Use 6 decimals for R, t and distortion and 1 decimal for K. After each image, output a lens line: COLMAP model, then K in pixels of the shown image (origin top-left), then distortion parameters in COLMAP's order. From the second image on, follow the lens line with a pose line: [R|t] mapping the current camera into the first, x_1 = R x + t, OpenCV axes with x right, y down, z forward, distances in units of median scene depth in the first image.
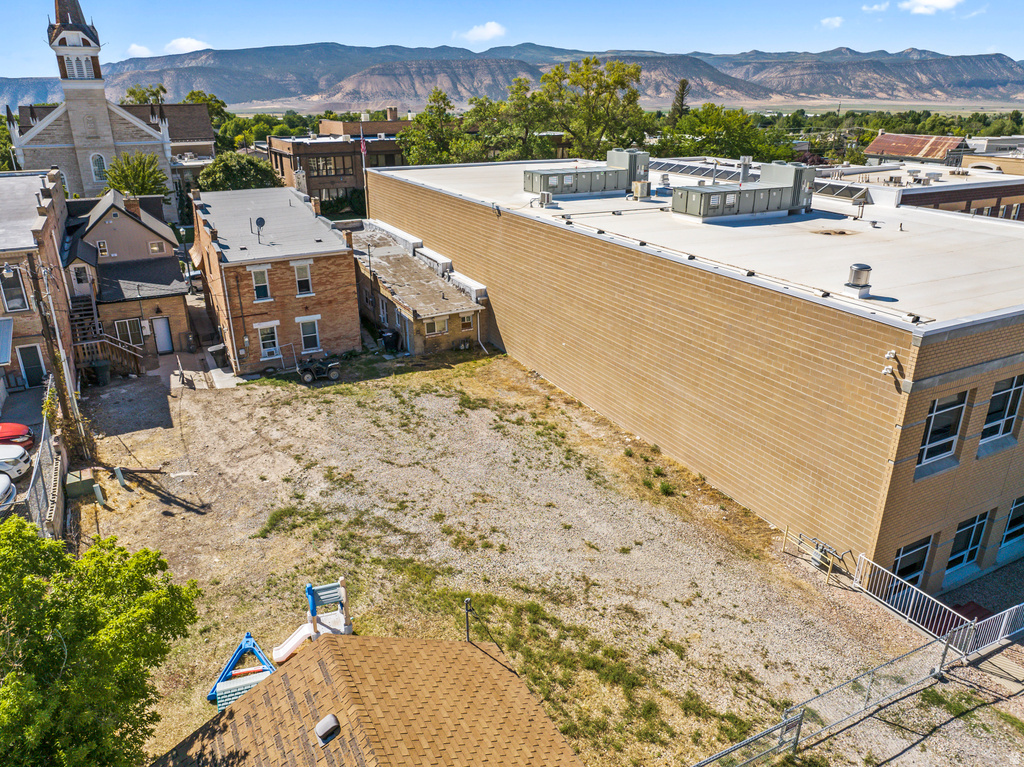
lens RADIAL K [[723.0, 0, 516.7], [0, 723.0, 381.0], [0, 0, 1]] dist [-0.052085, 0.021655]
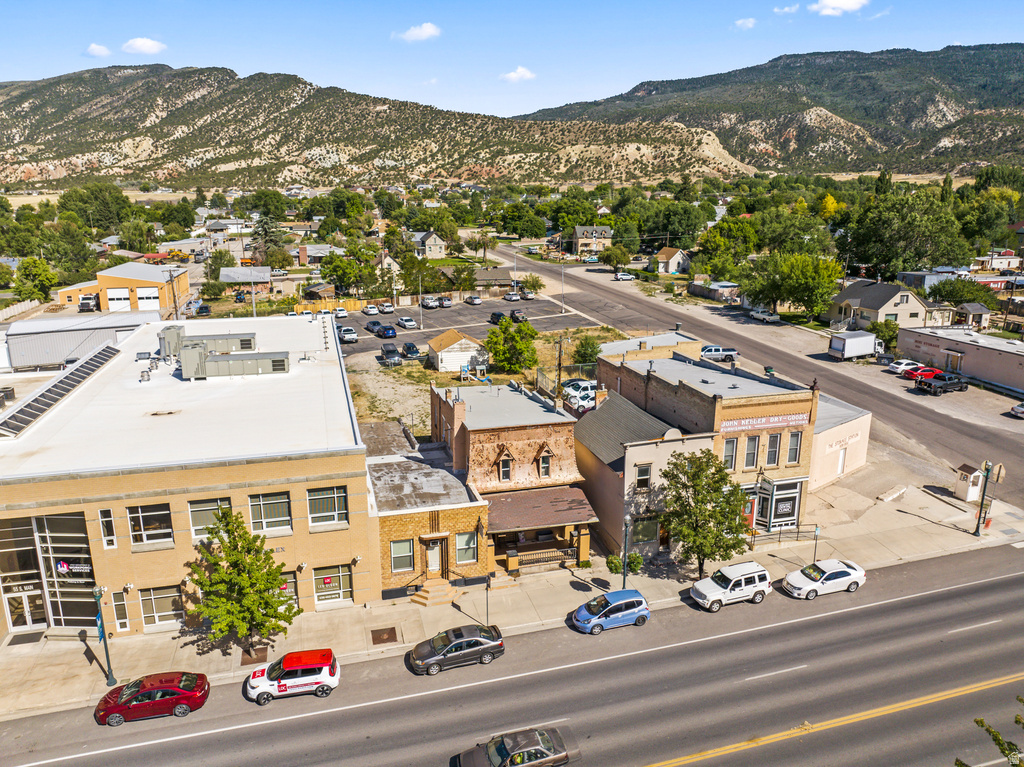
lens RADIAL K [[723.0, 0, 518.9], [0, 723.0, 383.4], [0, 0, 1]] dist [-0.052085, 0.021655]
pose [[-0.978756, -0.051072, 0.198568, -0.790571], [0.073746, 0.815972, 0.573368, -1.166805], [-0.191309, 0.575830, -0.794871, 2.408194]]
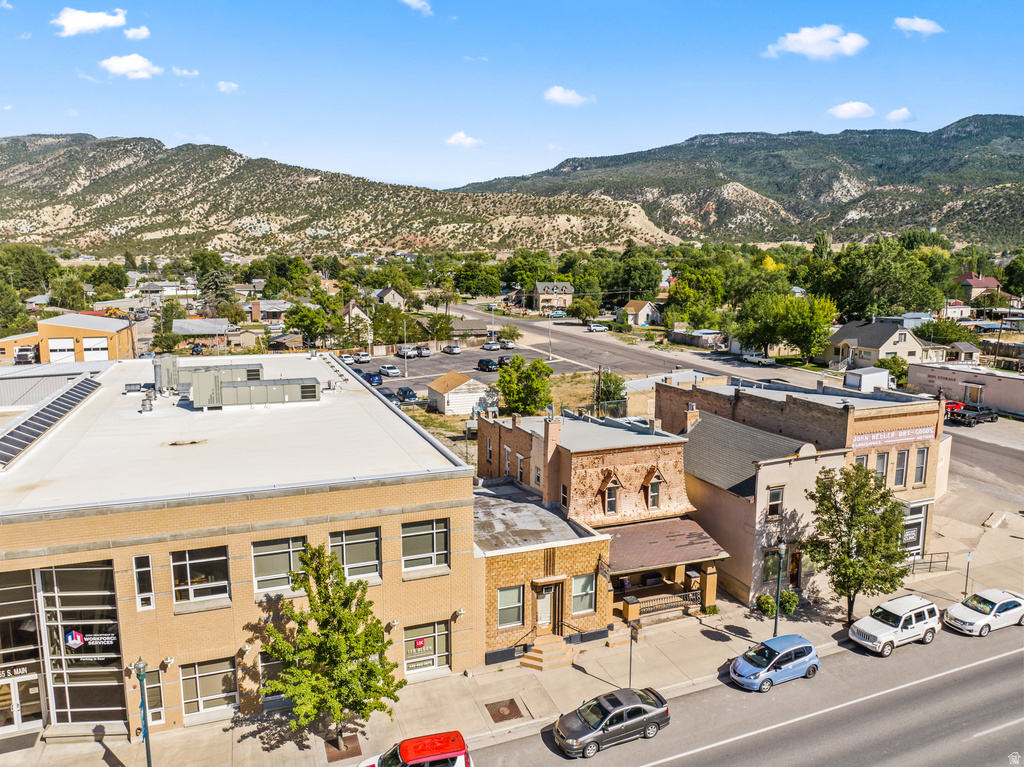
lens RADIAL K [[723.0, 0, 519.6], [0, 723.0, 382.8], [0, 0, 1]] dist [-0.052085, 0.021655]
pose [[-0.993991, -0.018029, 0.107964, -0.497193], [0.038449, 0.865981, 0.498597, -1.001894], [-0.102484, 0.499752, -0.860084, 2.334892]]
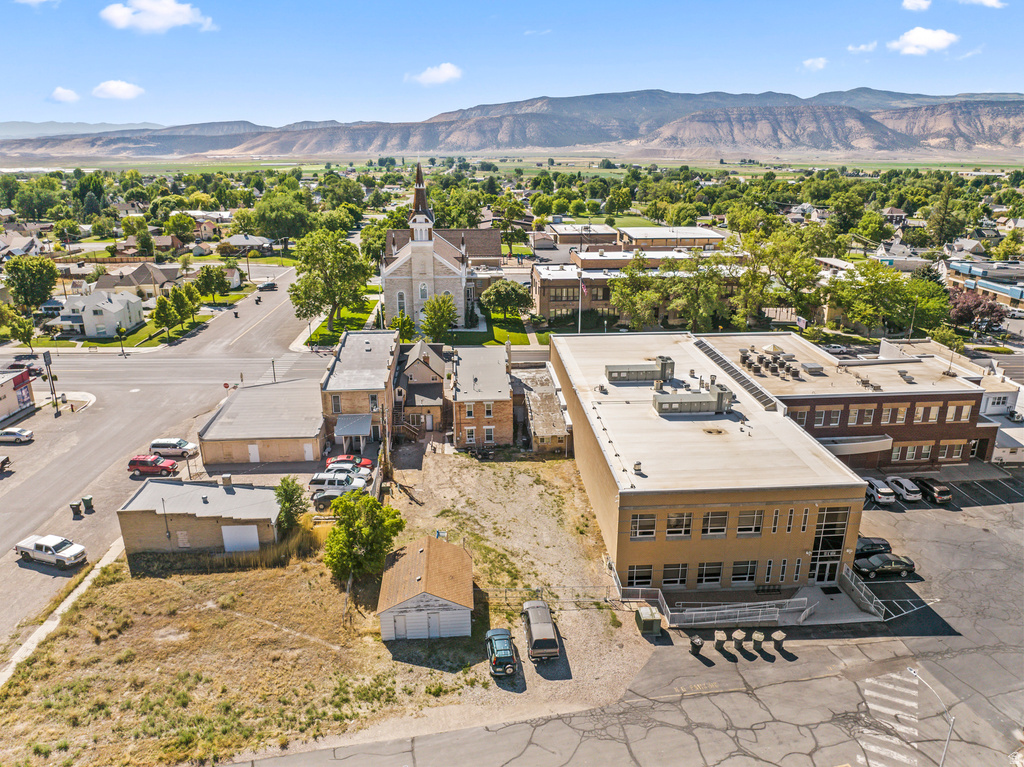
lens RADIAL K [[723.0, 0, 515.7], [0, 723.0, 385.0], [0, 0, 1]] dist [-0.052085, 0.021655]
pose [[0.915434, 0.131378, -0.380421, 0.658986], [-0.148996, 0.988690, -0.017097, -0.208959], [0.373872, 0.072333, 0.924656, -1.093353]]
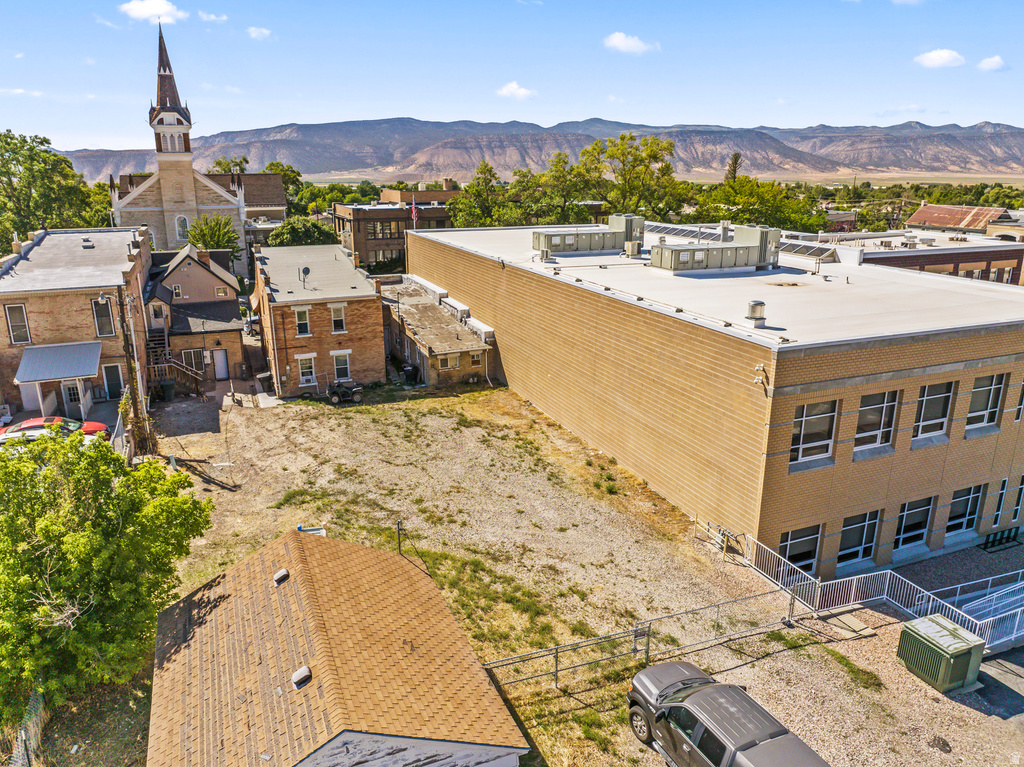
lens RADIAL K [[723.0, 0, 517.2], [0, 723.0, 380.8], [0, 0, 1]] dist [-0.052085, 0.021655]
pose [[0.996087, 0.026559, -0.084295, 0.109220], [-0.034093, 0.995428, -0.089226, 0.061290], [0.081540, 0.091751, 0.992438, -0.156995]]
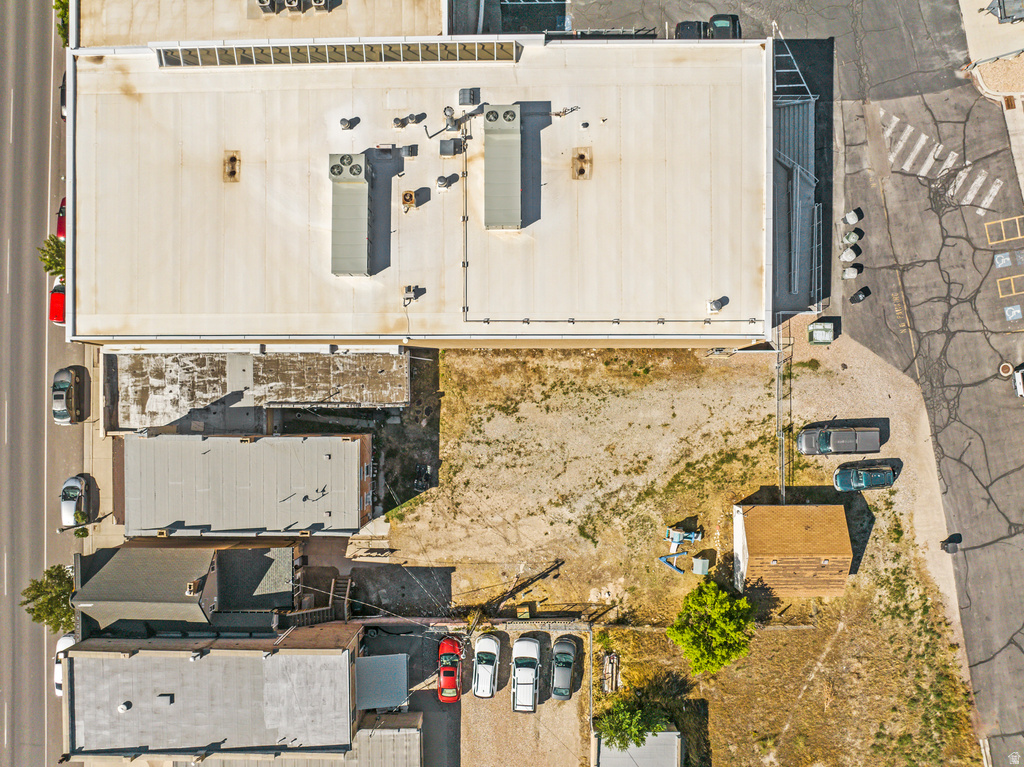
lens RADIAL K [[723.0, 0, 512.7], [0, 723.0, 410.4], [0, 0, 1]] dist [-0.052085, 0.021655]
pose [[0.466225, -0.884533, -0.015377, -0.035944], [0.344831, 0.165693, 0.923925, -1.442740], [-0.814694, -0.436059, 0.382265, 0.326346]]
